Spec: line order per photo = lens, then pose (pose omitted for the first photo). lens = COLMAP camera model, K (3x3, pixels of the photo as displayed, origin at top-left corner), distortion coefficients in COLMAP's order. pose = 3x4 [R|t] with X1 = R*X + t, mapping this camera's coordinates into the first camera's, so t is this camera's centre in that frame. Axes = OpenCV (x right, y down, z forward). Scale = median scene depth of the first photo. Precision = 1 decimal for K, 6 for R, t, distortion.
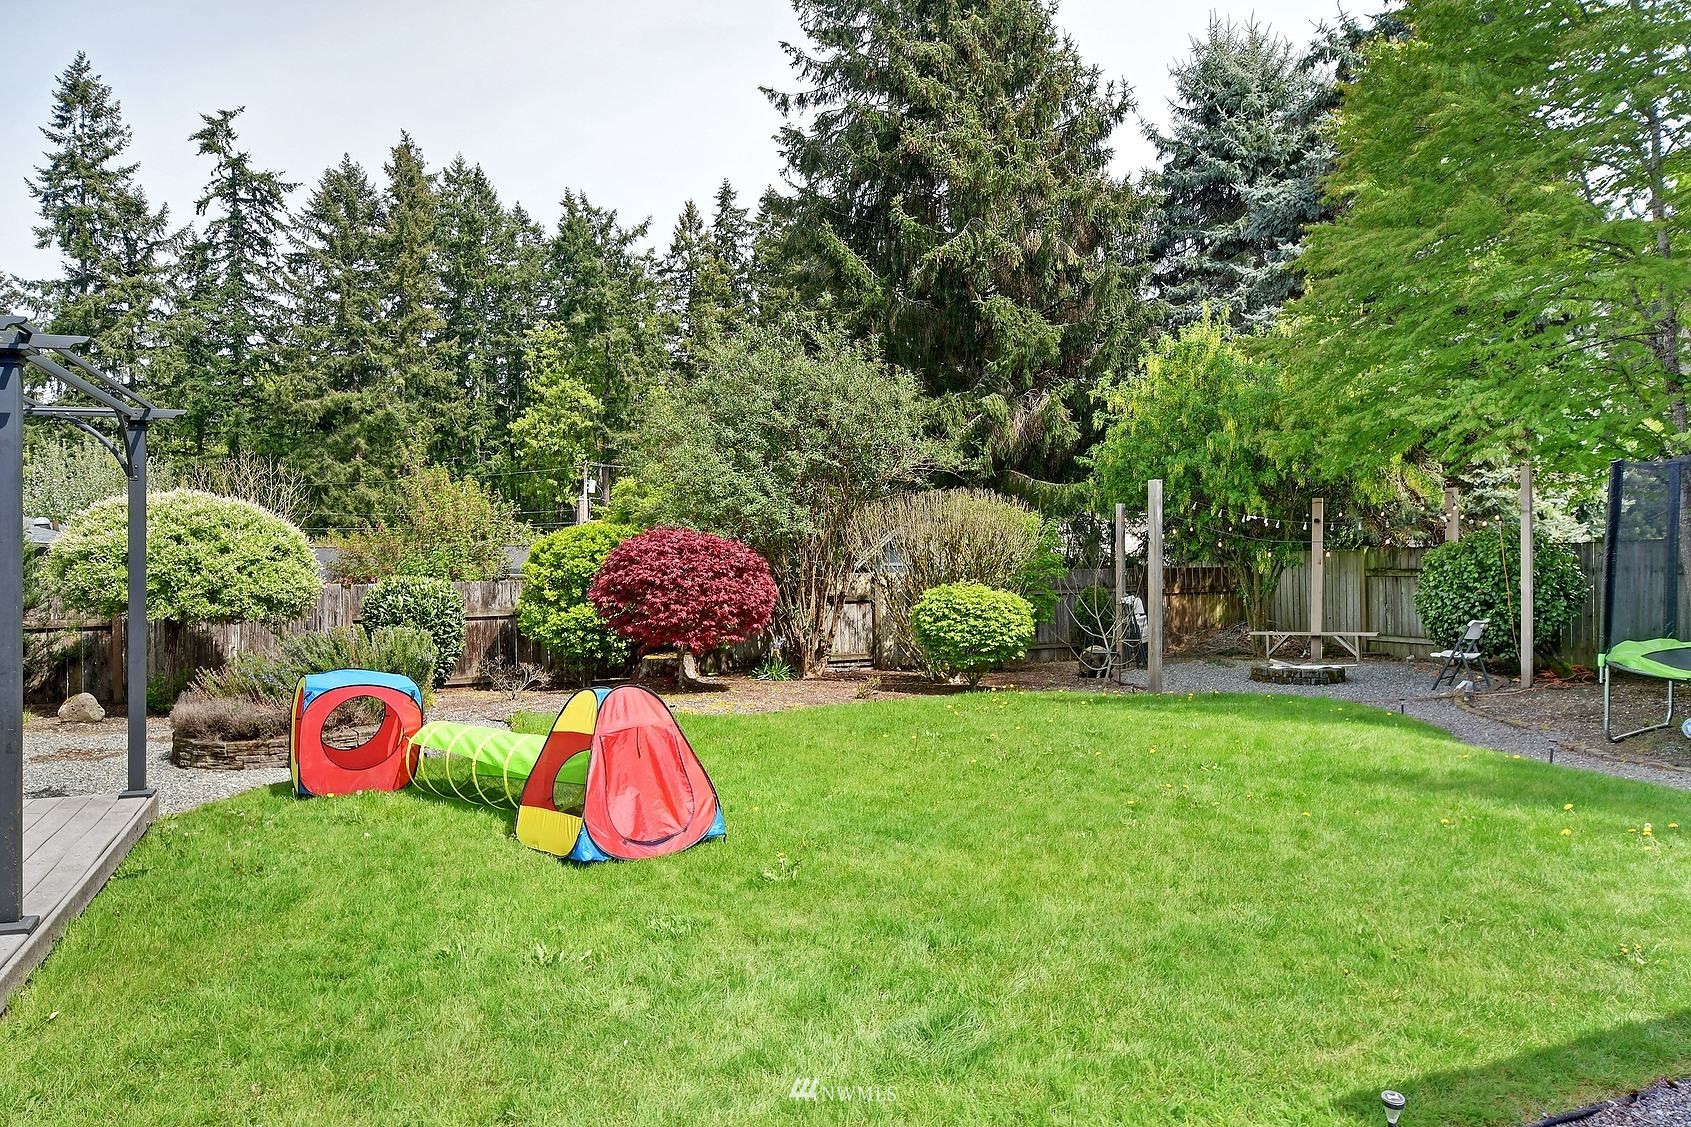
lens RADIAL K [[1173.7, 0, 845.6], [0, 1173.7, 550.0], [0, 0, 1]] dist [0.002214, -0.000693]
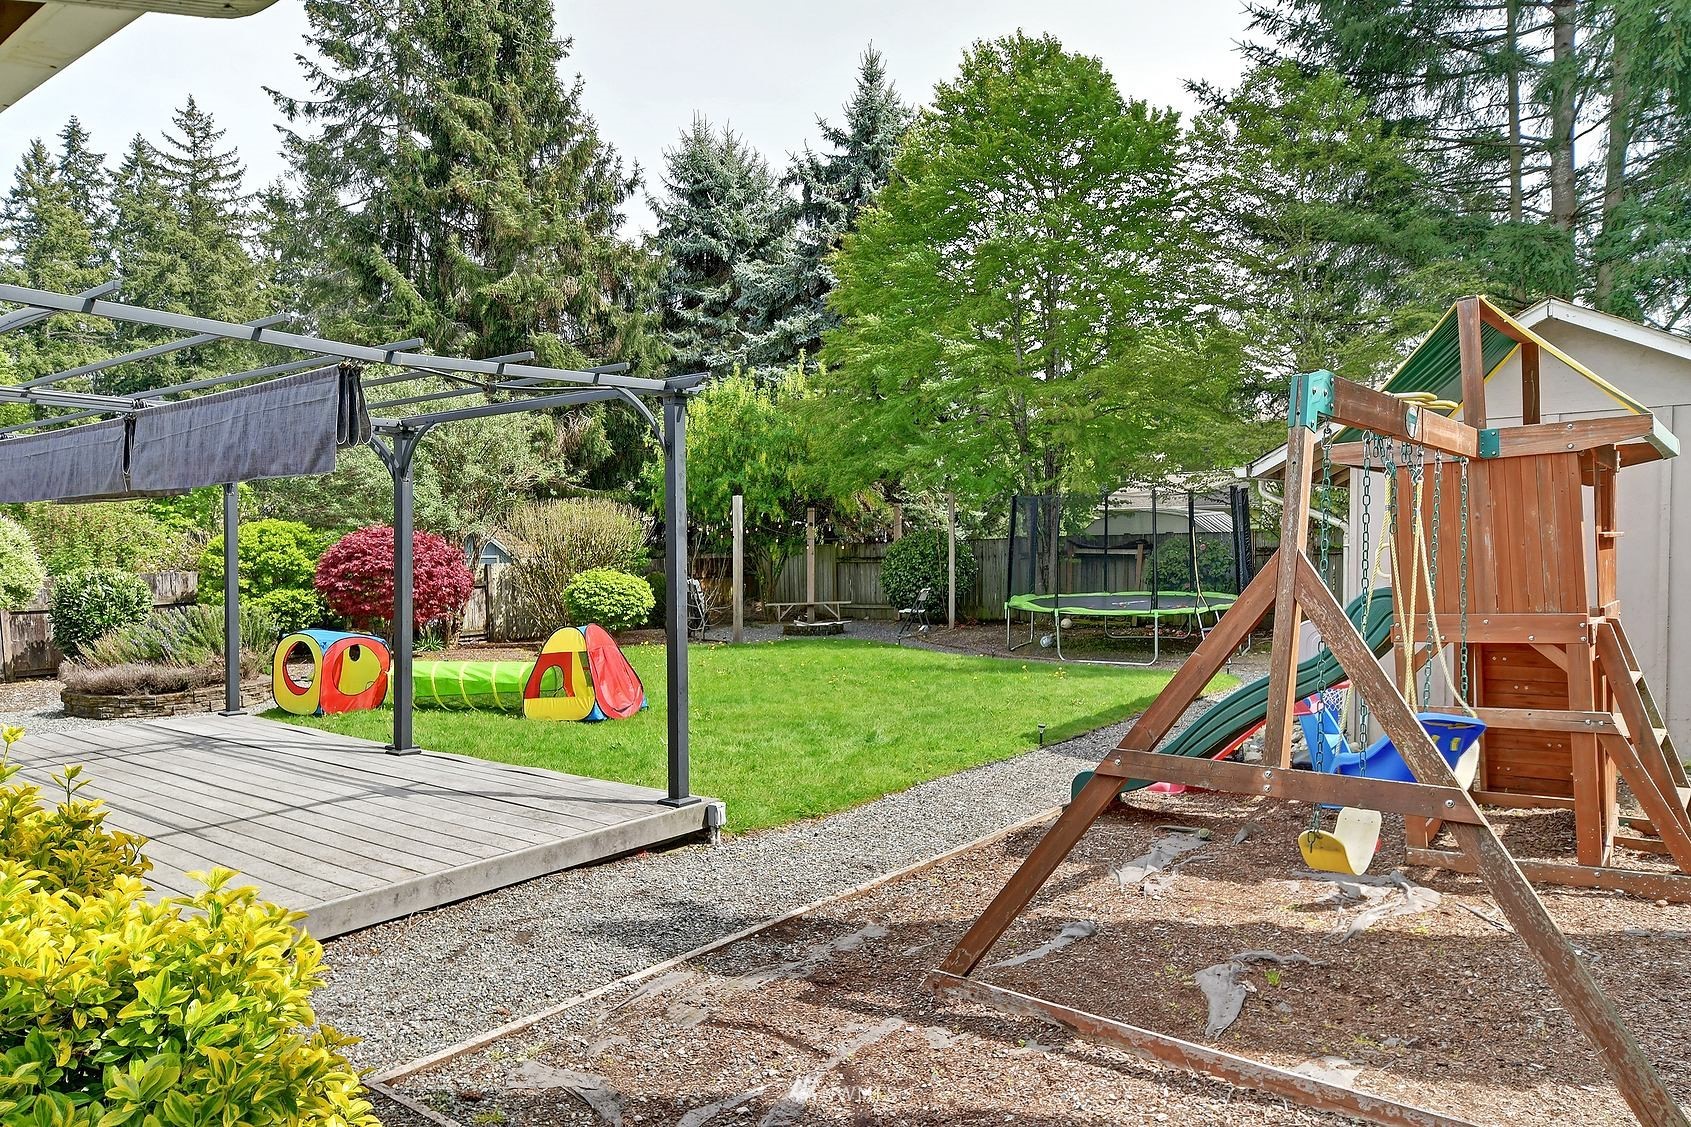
lens RADIAL K [[1227.7, 0, 845.3], [0, 1227.7, 564.6], [0, 0, 1]] dist [-0.005786, -0.008598]
pose [[0.858561, -0.007378, 0.512658, -0.241342], [-0.000933, 0.999872, 0.015952, 0.000140], [-0.512710, -0.014174, 0.858445, -0.221316]]
